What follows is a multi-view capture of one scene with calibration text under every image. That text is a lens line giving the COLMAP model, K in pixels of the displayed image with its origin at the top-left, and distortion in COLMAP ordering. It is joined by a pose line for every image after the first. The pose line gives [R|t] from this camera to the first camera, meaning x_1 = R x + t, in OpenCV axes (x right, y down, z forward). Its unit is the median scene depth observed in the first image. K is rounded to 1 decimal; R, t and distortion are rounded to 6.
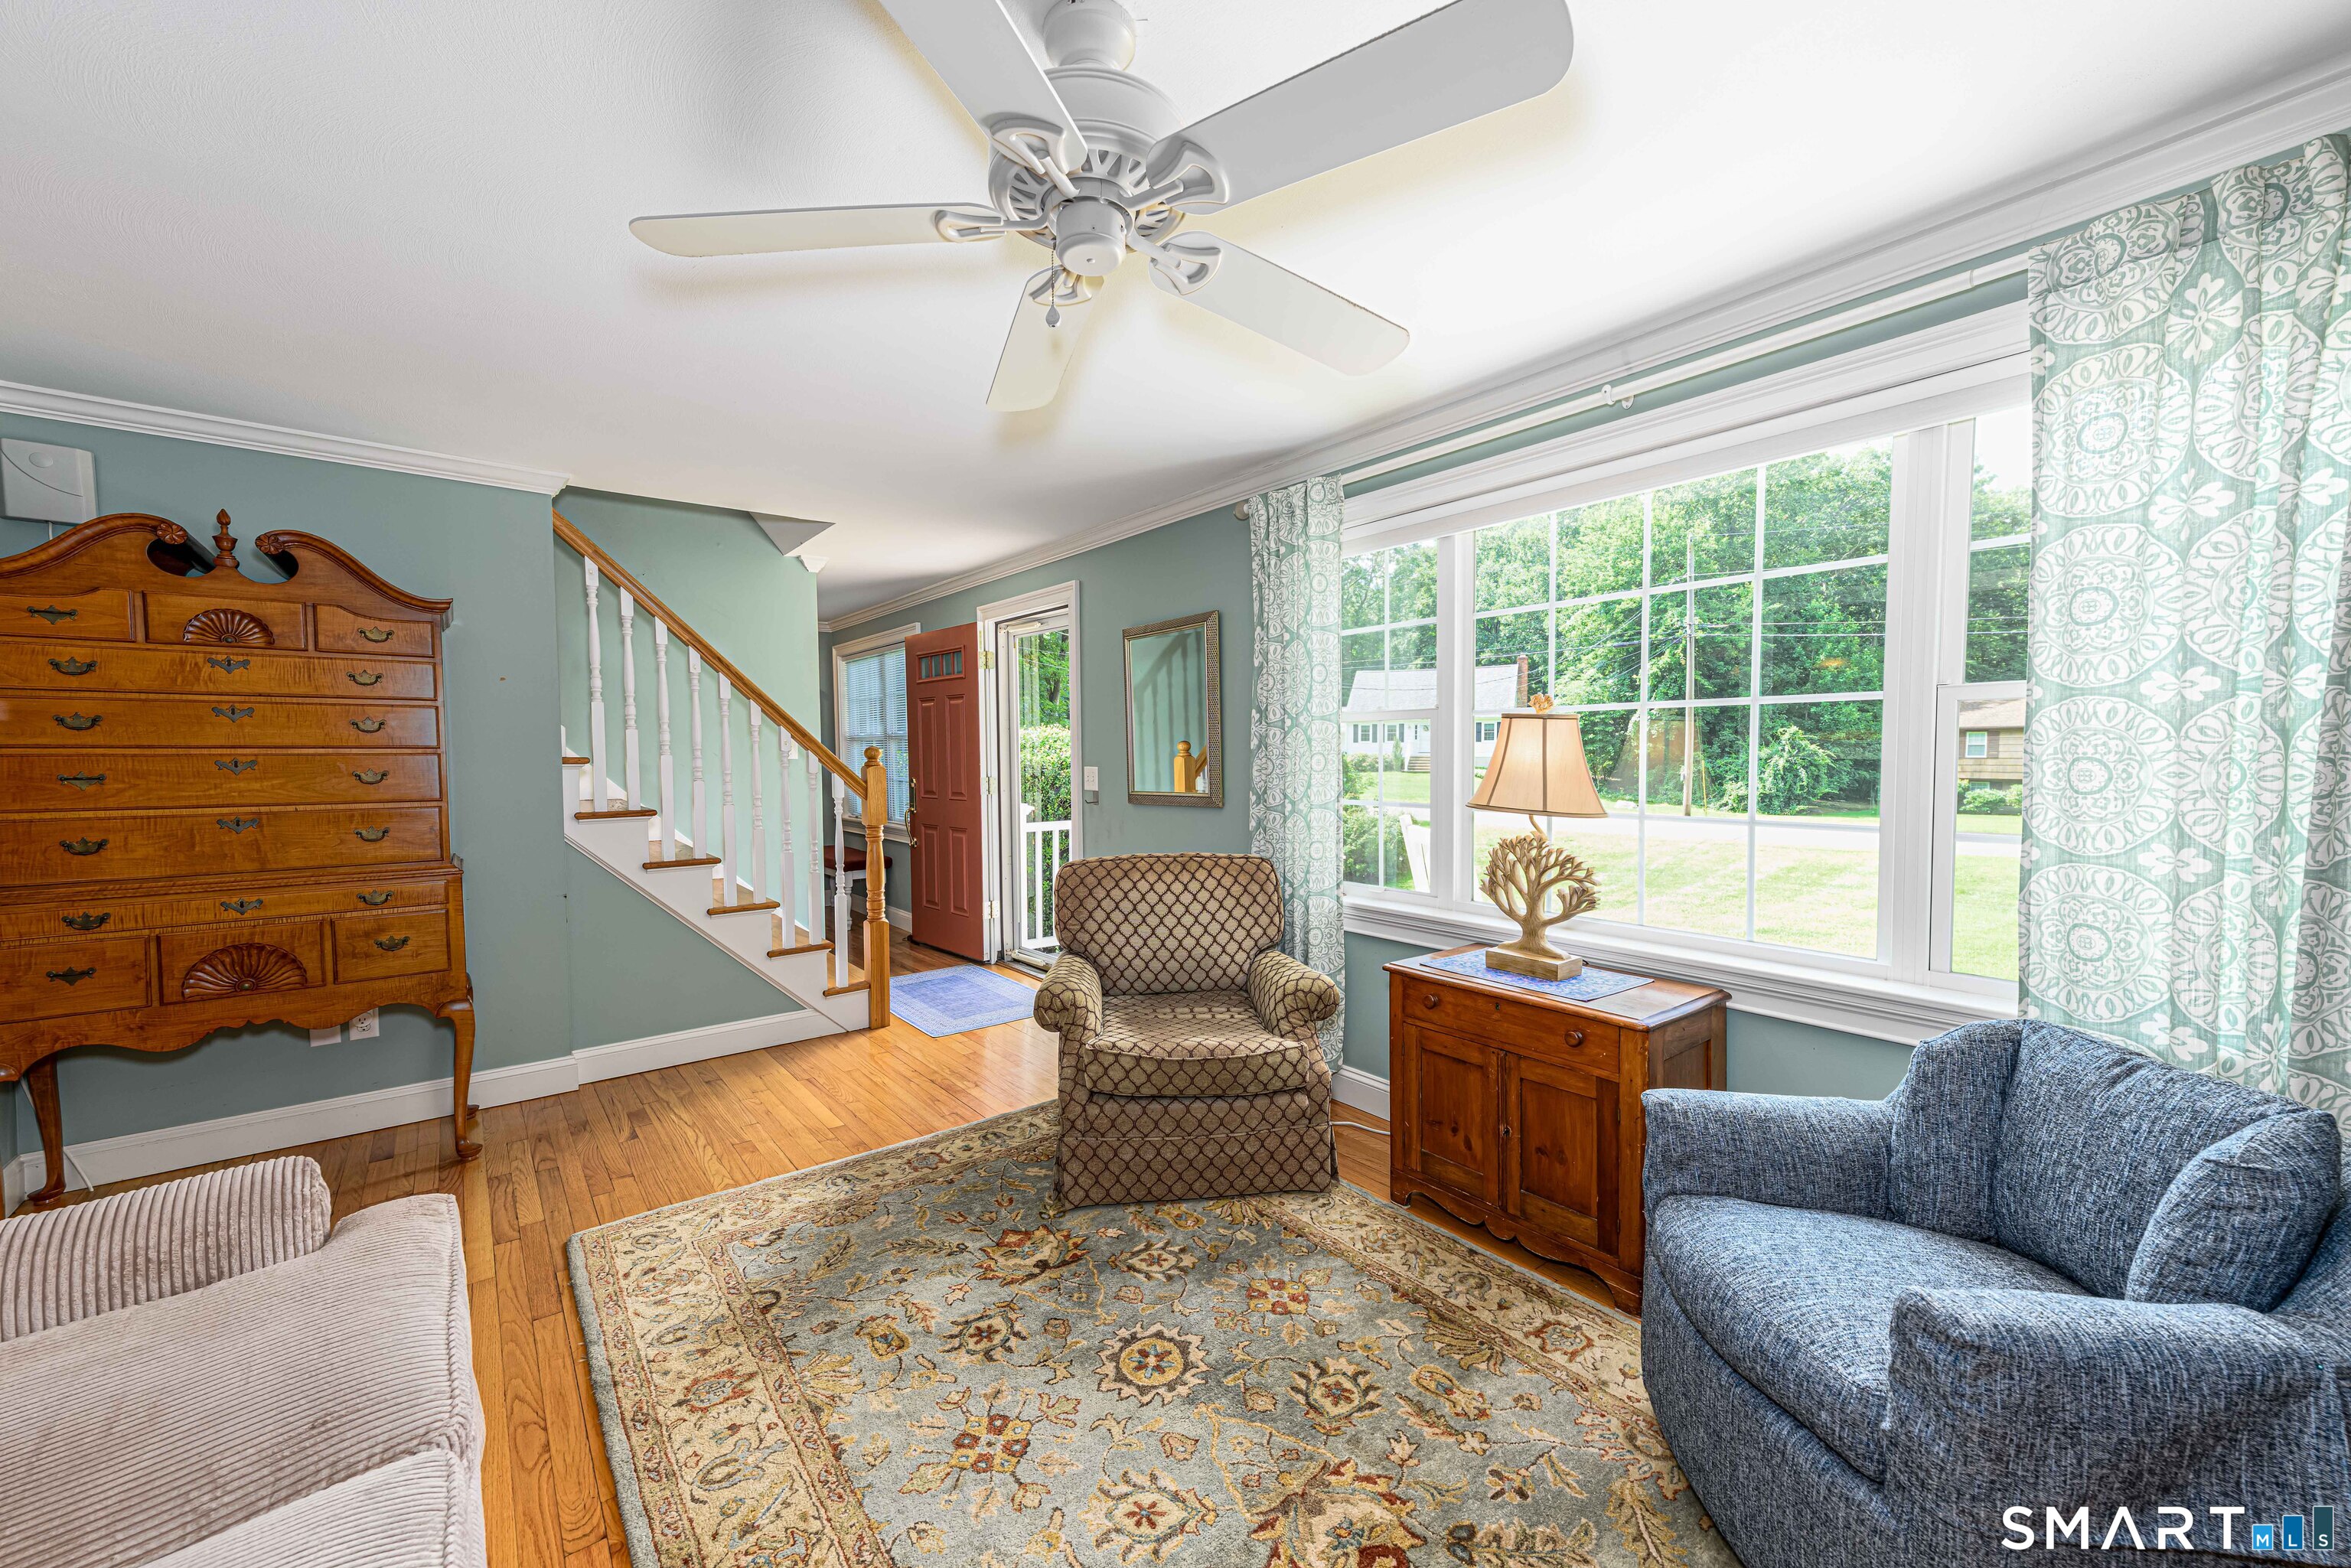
lens RADIAL K [[916.1, 0, 1170.7], [0, 916.1, 792.3], [0, 0, 1]] dist [0.019866, 0.000435]
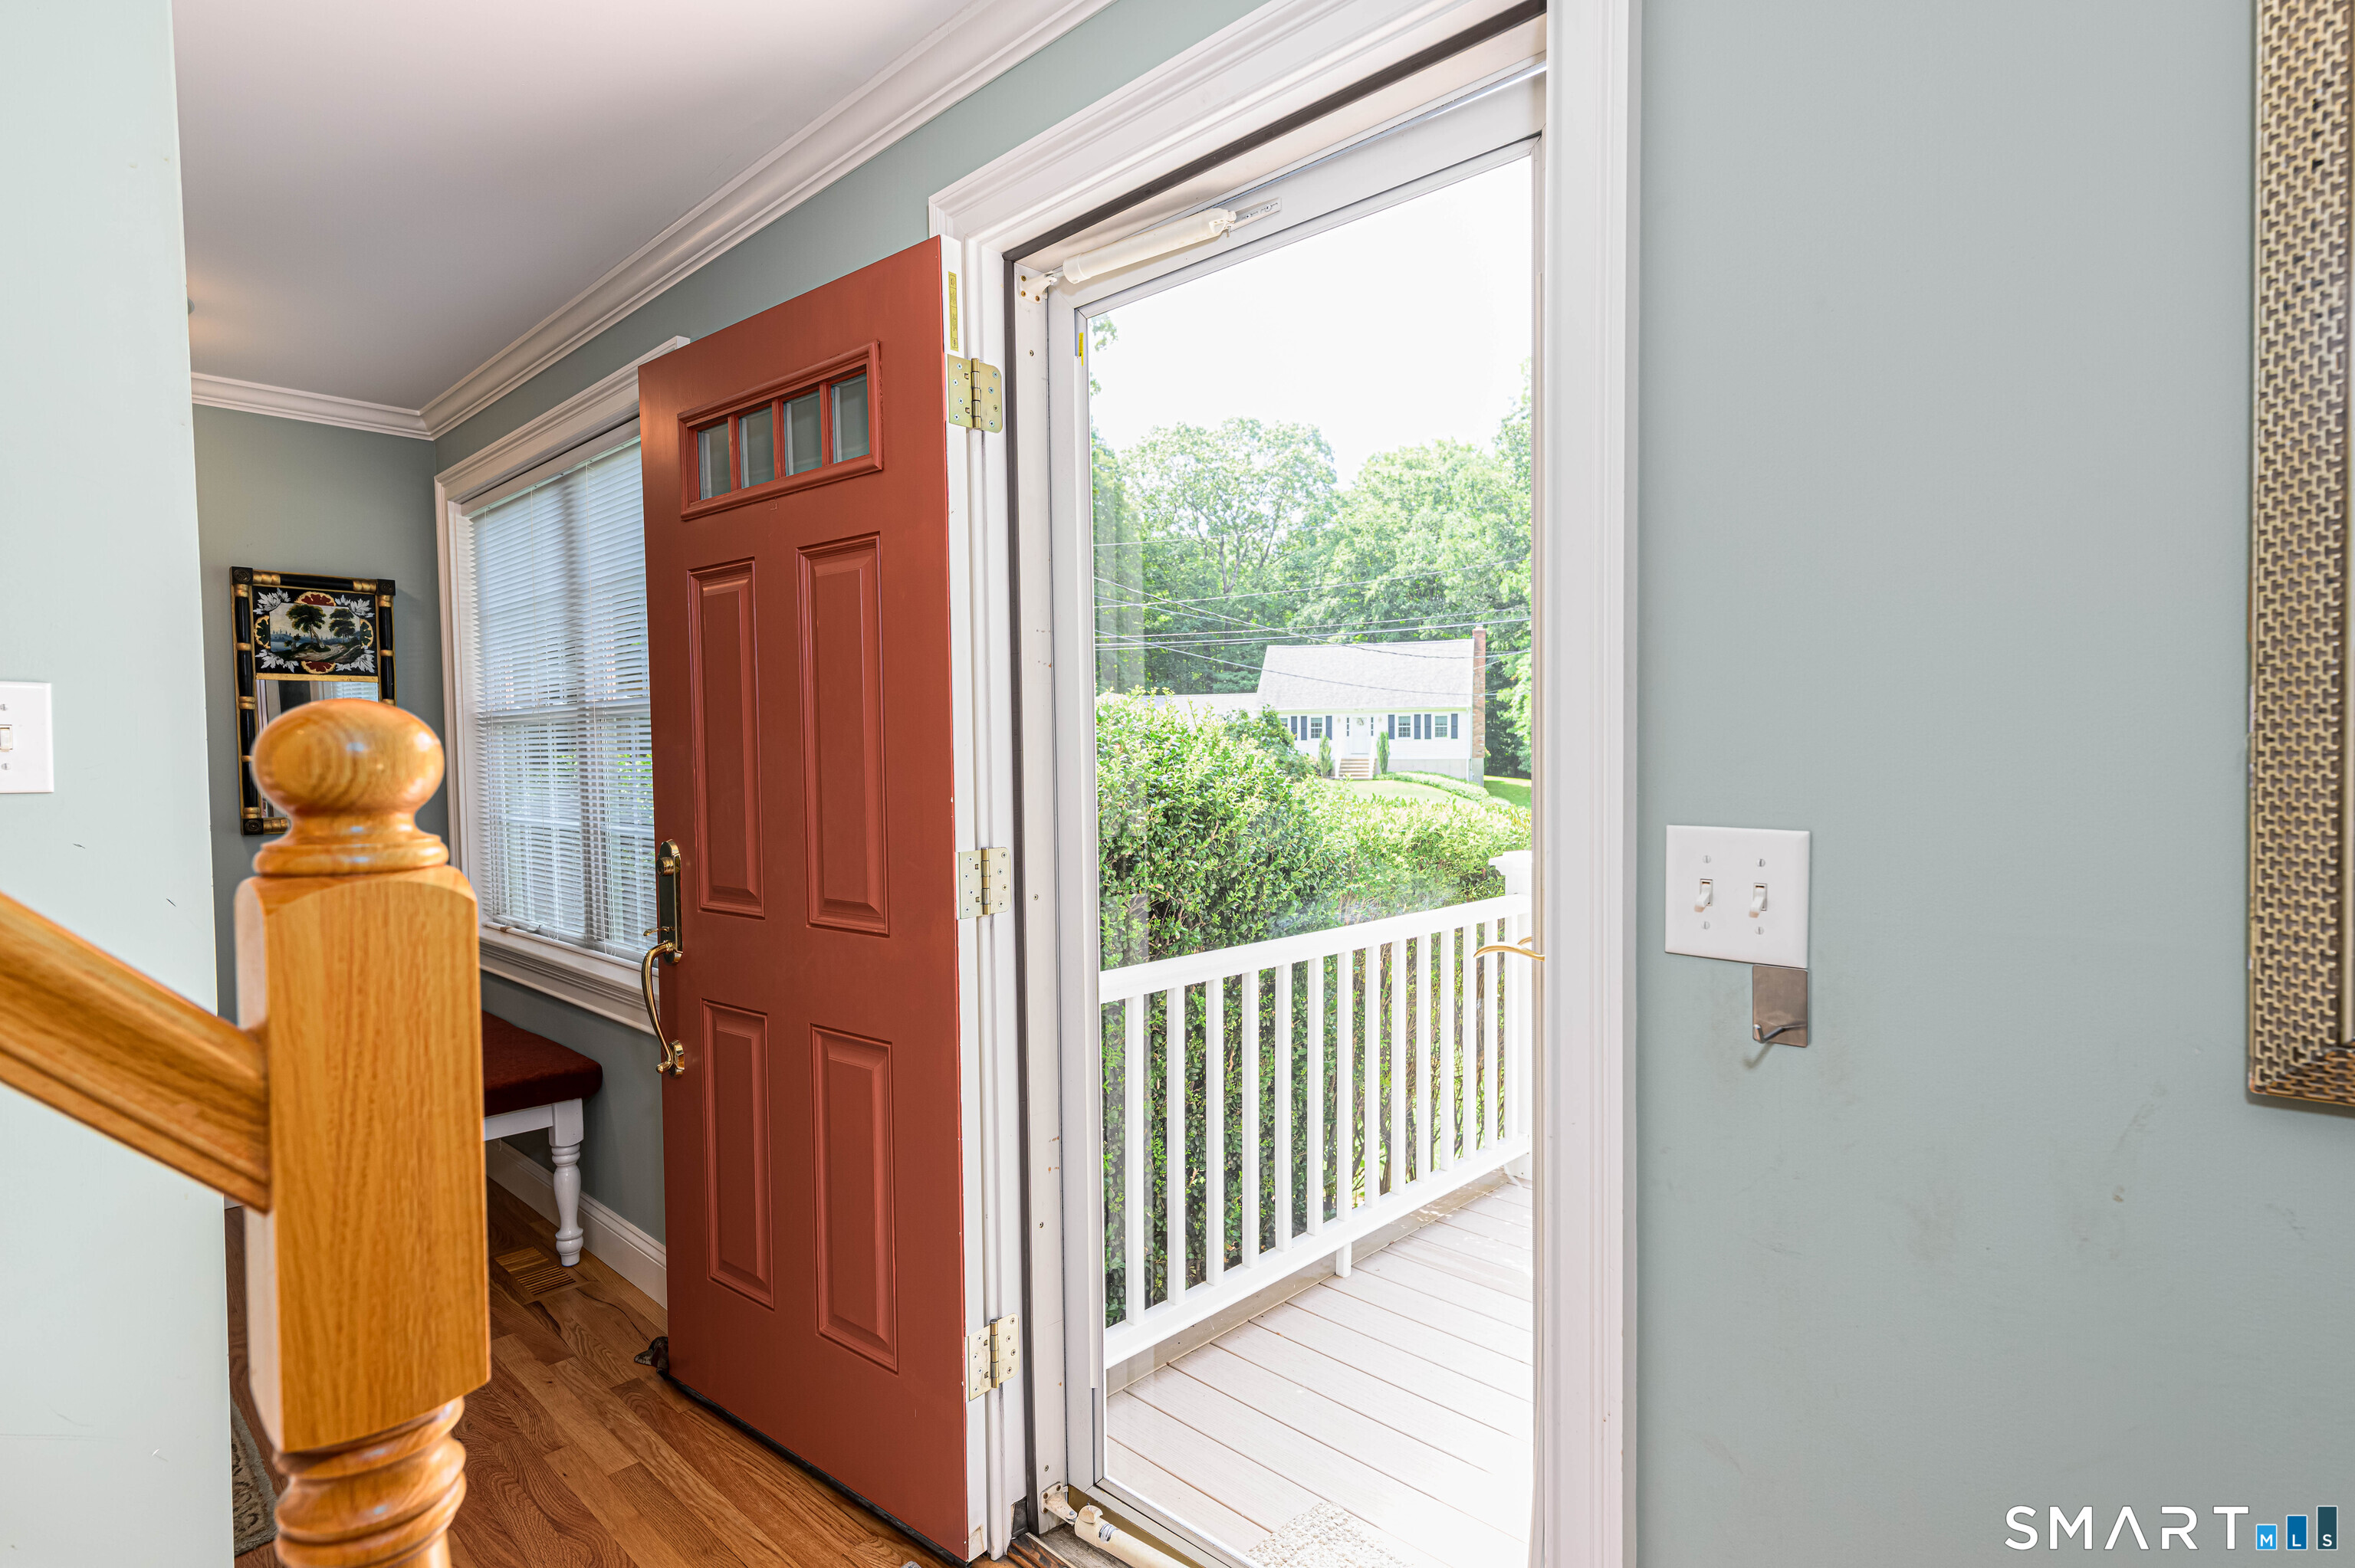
lens RADIAL K [[1178.0, 0, 1168.8], [0, 1178.0, 783.9], [0, 0, 1]] dist [0.006053, 0.000424]
pose [[0.989895, -0.007914, 0.141579, -0.153345], [0.010527, 0.999788, -0.017715, -0.022212], [-0.141409, 0.019026, 0.989768, 0.524849]]
